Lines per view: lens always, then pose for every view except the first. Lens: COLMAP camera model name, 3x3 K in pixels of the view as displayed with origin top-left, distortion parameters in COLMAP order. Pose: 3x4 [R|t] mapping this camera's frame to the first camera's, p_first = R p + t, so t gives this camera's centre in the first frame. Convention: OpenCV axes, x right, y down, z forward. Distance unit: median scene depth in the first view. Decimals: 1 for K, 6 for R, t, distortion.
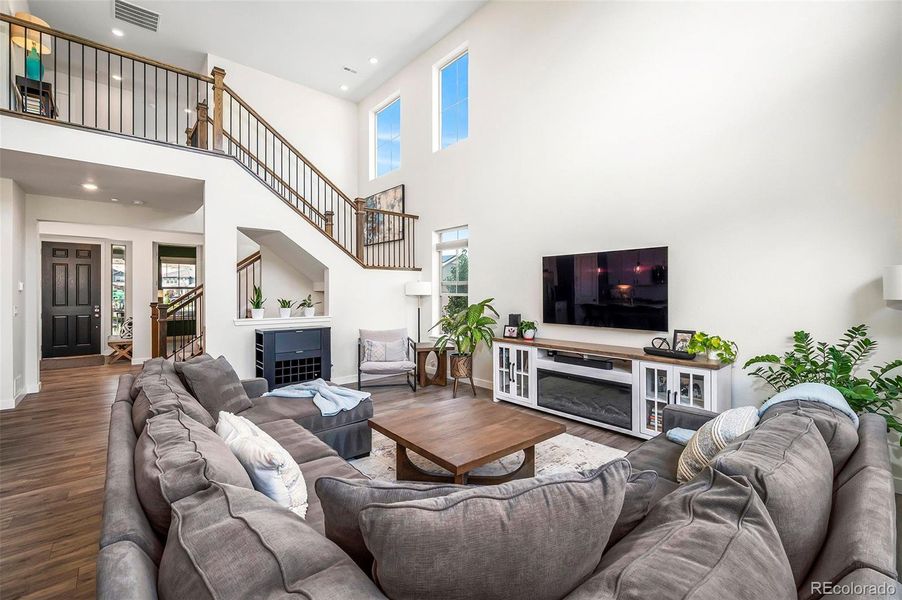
lens RADIAL K [[367.6, 0, 451.0], [0, 367.6, 300.0], [0, 0, 1]] dist [-0.001519, -0.000059]
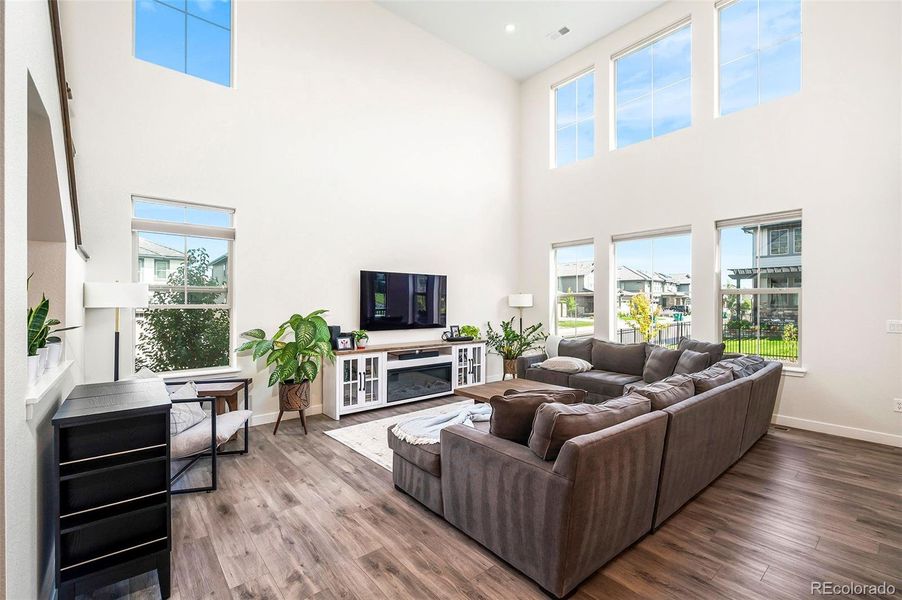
lens RADIAL K [[397.7, 0, 451.0], [0, 397.7, 300.0], [0, 0, 1]] dist [-0.001120, 0.000173]
pose [[0.035342, 0.009700, 0.999328, -0.932070], [0.017997, 0.999785, -0.010340, -0.014060], [-0.999213, 0.018351, 0.035159, 0.709027]]
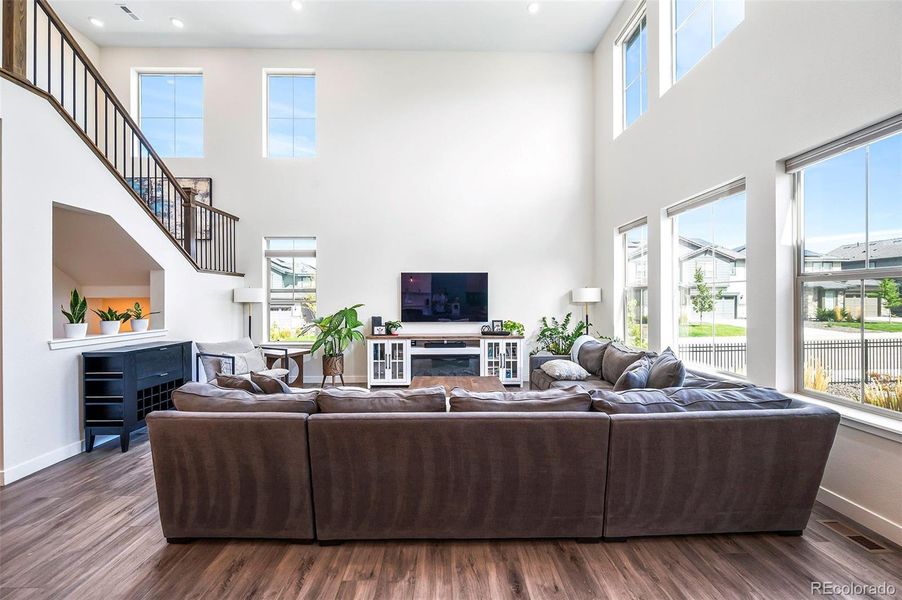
lens RADIAL K [[345.1, 0, 436.6], [0, 345.1, 301.0], [0, 0, 1]] dist [-0.001068, -0.000098]
pose [[0.667289, -0.004866, 0.744783, -0.614216], [0.016556, 0.999828, -0.008301, -0.001947], [-0.744615, 0.017870, 0.667255, 0.068237]]
